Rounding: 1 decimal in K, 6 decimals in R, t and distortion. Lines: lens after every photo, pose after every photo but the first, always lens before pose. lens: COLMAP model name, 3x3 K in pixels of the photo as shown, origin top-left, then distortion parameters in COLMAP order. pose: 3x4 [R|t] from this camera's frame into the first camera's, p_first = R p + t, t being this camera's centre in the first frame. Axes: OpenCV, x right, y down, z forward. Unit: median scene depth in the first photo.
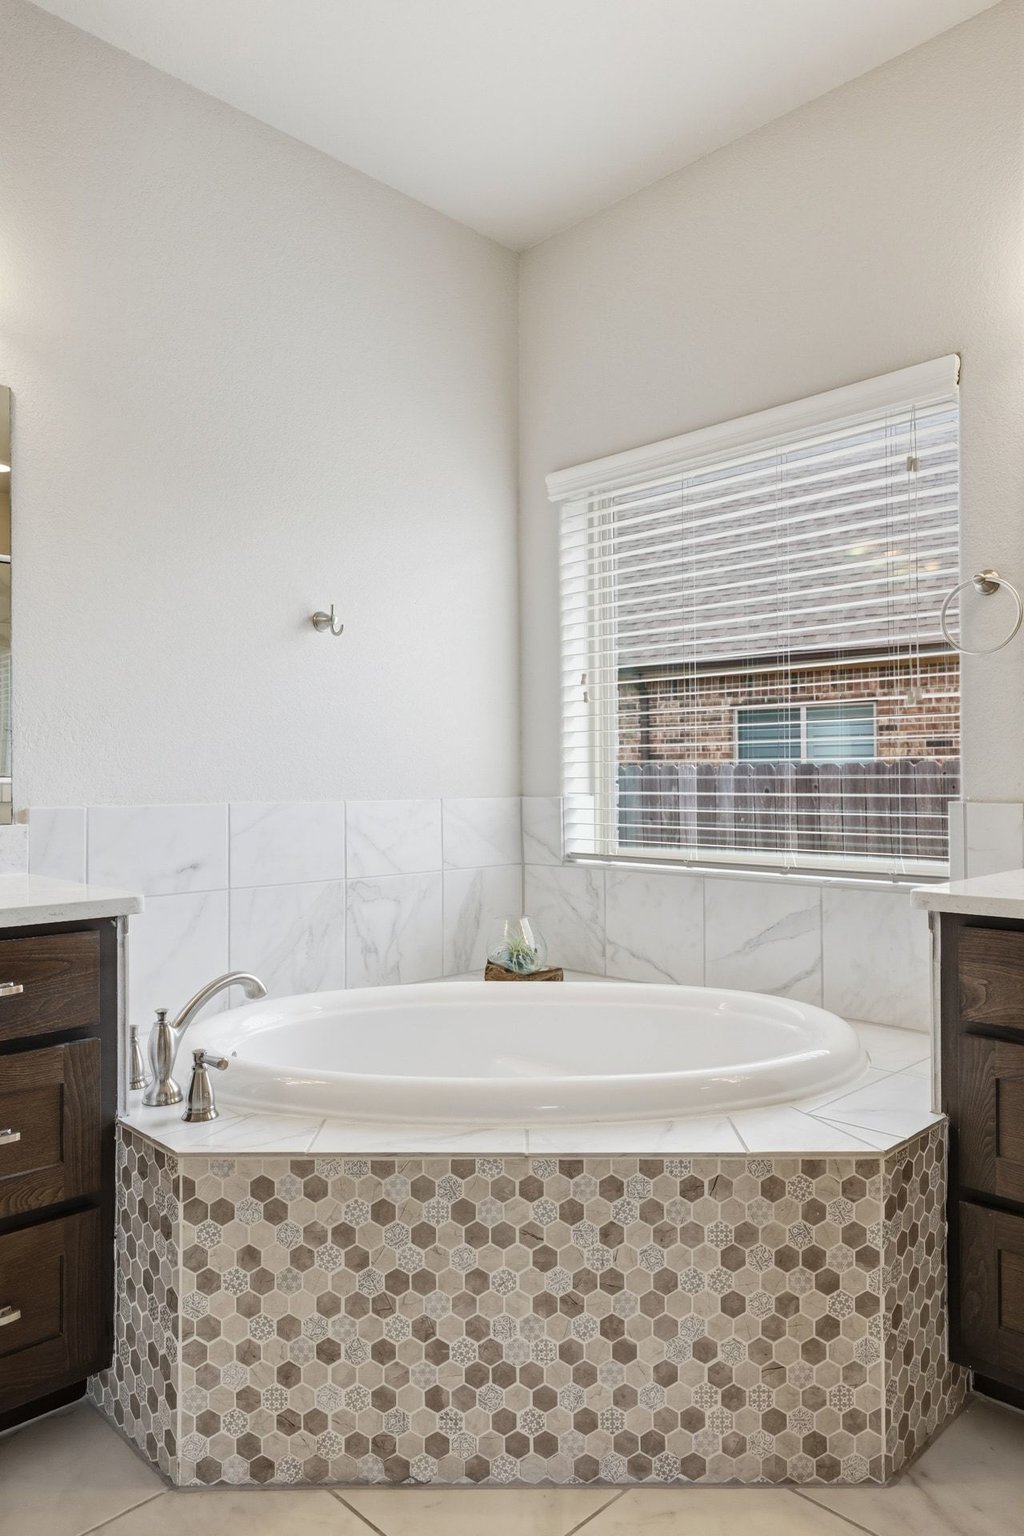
lens RADIAL K [[1032.9, 0, 517.7], [0, 1032.9, 770.2], [0, 0, 1]] dist [-0.001689, -0.001695]
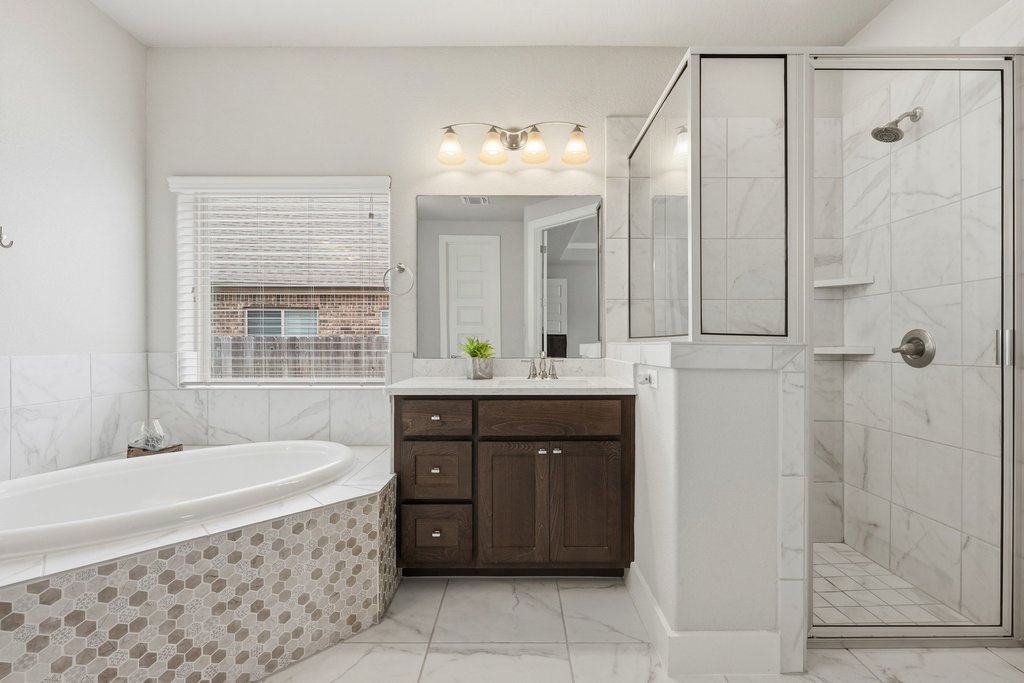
lens RADIAL K [[446.9, 0, 523.1], [0, 446.9, 343.7], [0, 0, 1]] dist [-0.000979, 0.000309]
pose [[0.696579, 0.004755, 0.717464, -0.183372], [-0.010093, 0.999944, 0.003172, 0.002249], [-0.717409, -0.009451, 0.696588, -0.007789]]
